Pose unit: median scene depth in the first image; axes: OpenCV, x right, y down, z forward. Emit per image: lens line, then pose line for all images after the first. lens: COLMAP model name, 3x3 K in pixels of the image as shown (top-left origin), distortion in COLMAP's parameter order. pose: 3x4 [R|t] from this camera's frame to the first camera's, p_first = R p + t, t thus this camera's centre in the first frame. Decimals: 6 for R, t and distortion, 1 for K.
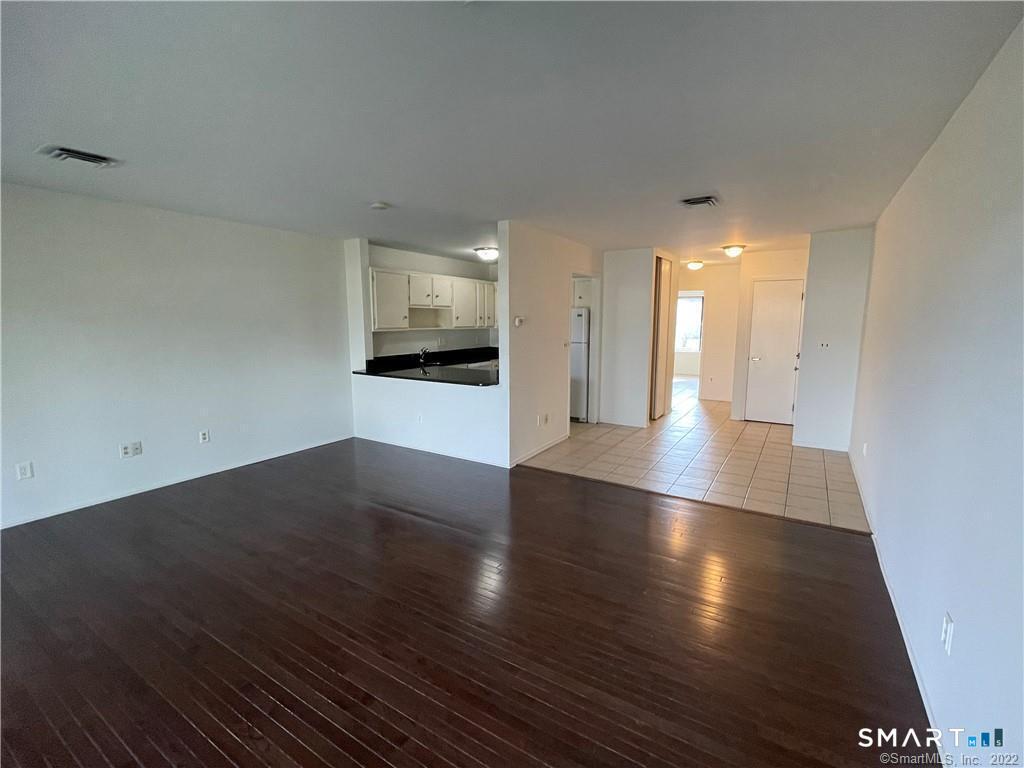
lens RADIAL K [[463.0, 0, 512.0], [0, 463.0, 384.0], [0, 0, 1]] dist [0.000567, 0.000102]
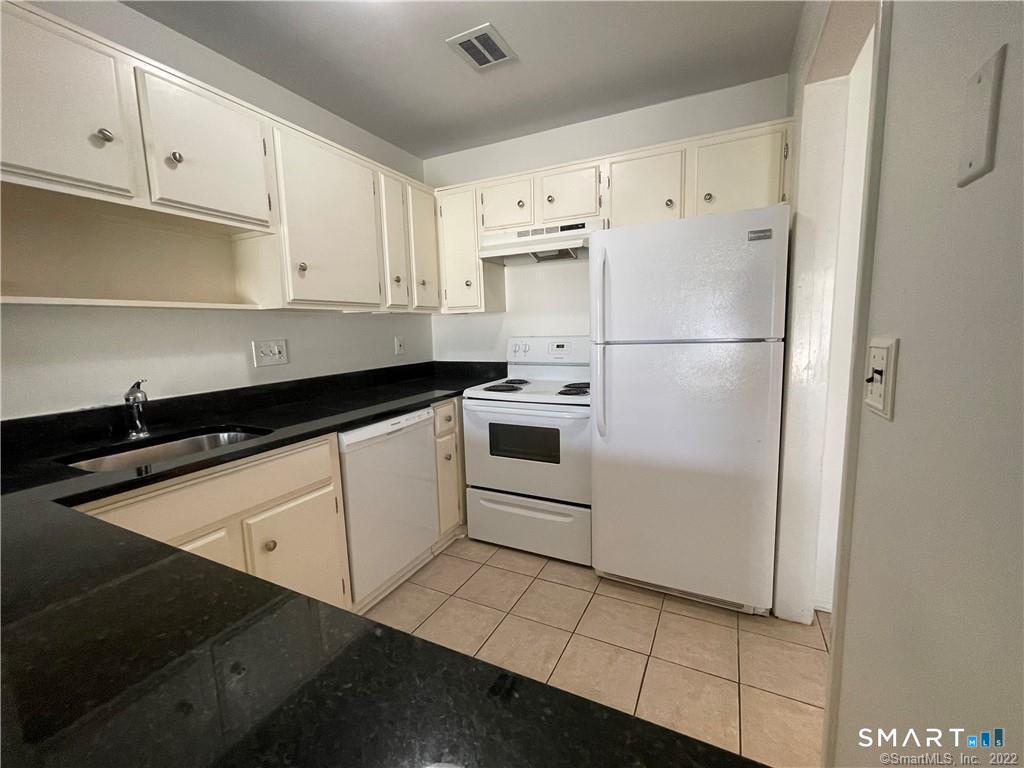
lens RADIAL K [[430.4, 0, 512.0], [0, 430.4, 384.0], [0, 0, 1]] dist [0.000096, -0.000515]
pose [[0.994391, -0.040422, 0.097739, -0.019677], [0.040947, 0.999156, -0.003366, -0.070052], [-0.097520, 0.007349, 0.995206, 0.773941]]
